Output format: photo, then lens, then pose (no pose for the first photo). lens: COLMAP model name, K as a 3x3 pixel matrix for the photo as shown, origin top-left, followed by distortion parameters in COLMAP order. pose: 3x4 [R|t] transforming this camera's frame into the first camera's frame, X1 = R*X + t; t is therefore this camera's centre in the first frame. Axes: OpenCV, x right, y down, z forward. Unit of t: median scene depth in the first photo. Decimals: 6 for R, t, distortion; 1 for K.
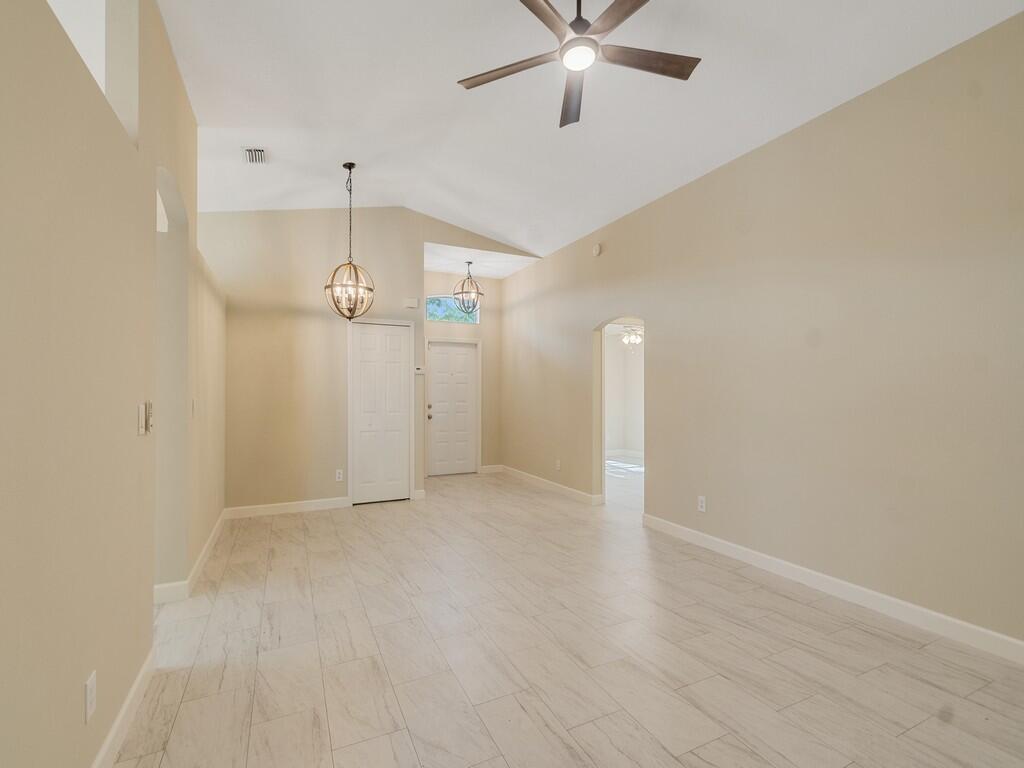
lens RADIAL K [[454.9, 0, 497.2], [0, 454.9, 386.7], [0, 0, 1]] dist [0.001310, -0.000643]
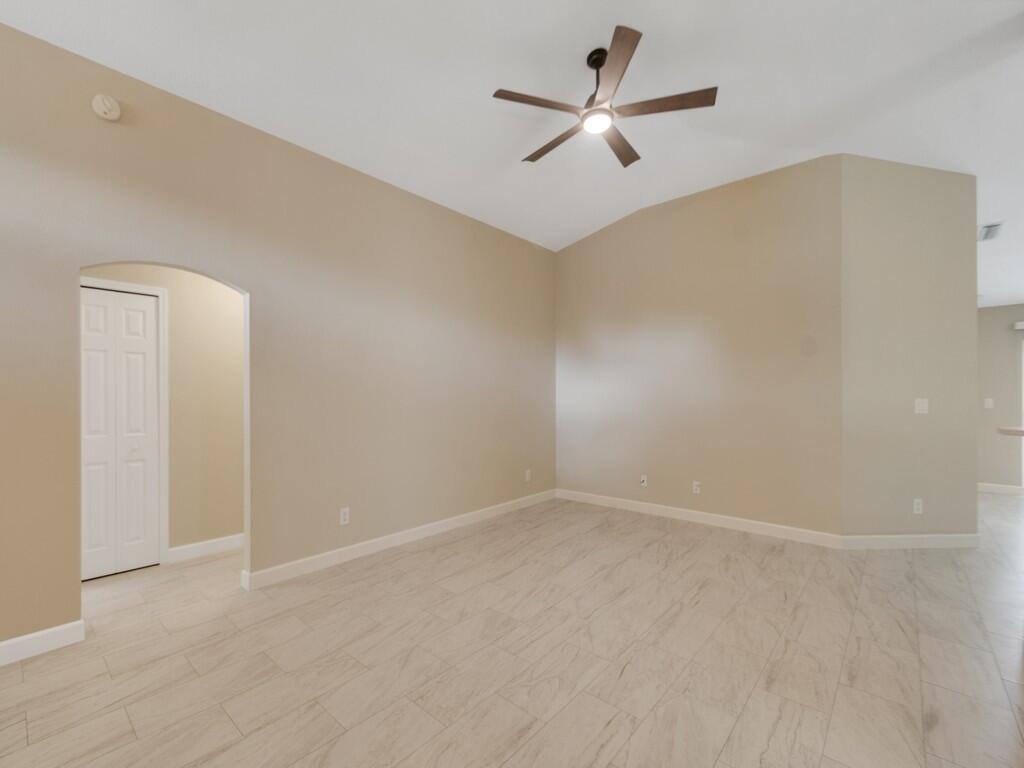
lens RADIAL K [[445.7, 0, 490.9], [0, 445.7, 399.3], [0, 0, 1]] dist [0.000477, -0.000367]
pose [[-0.382377, -0.006071, 0.923987, -0.460146], [-0.005374, 0.999976, 0.004347, 0.009737], [-0.923991, -0.003303, -0.382400, 0.964923]]
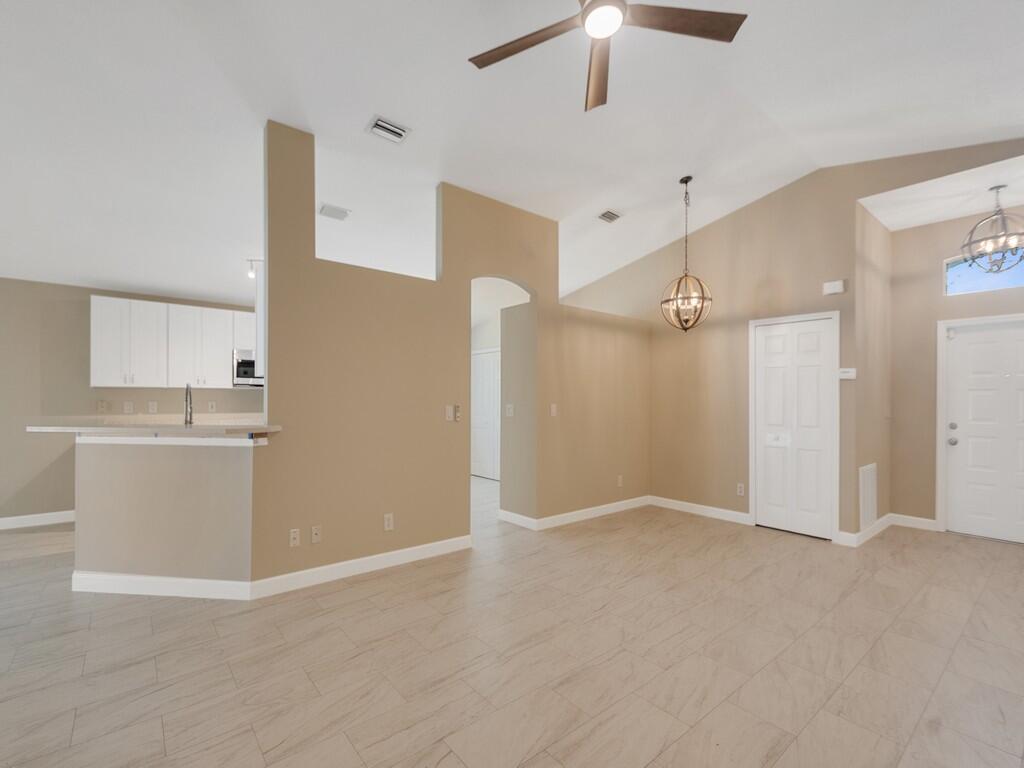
lens RADIAL K [[457.5, 0, 491.0], [0, 457.5, 398.4], [0, 0, 1]] dist [-0.000946, -0.001115]
pose [[0.230353, 0.001408, -0.973106, 0.554554], [0.002392, 0.999995, 0.002013, 0.001488], [0.973104, -0.002791, 0.230348, 0.326193]]
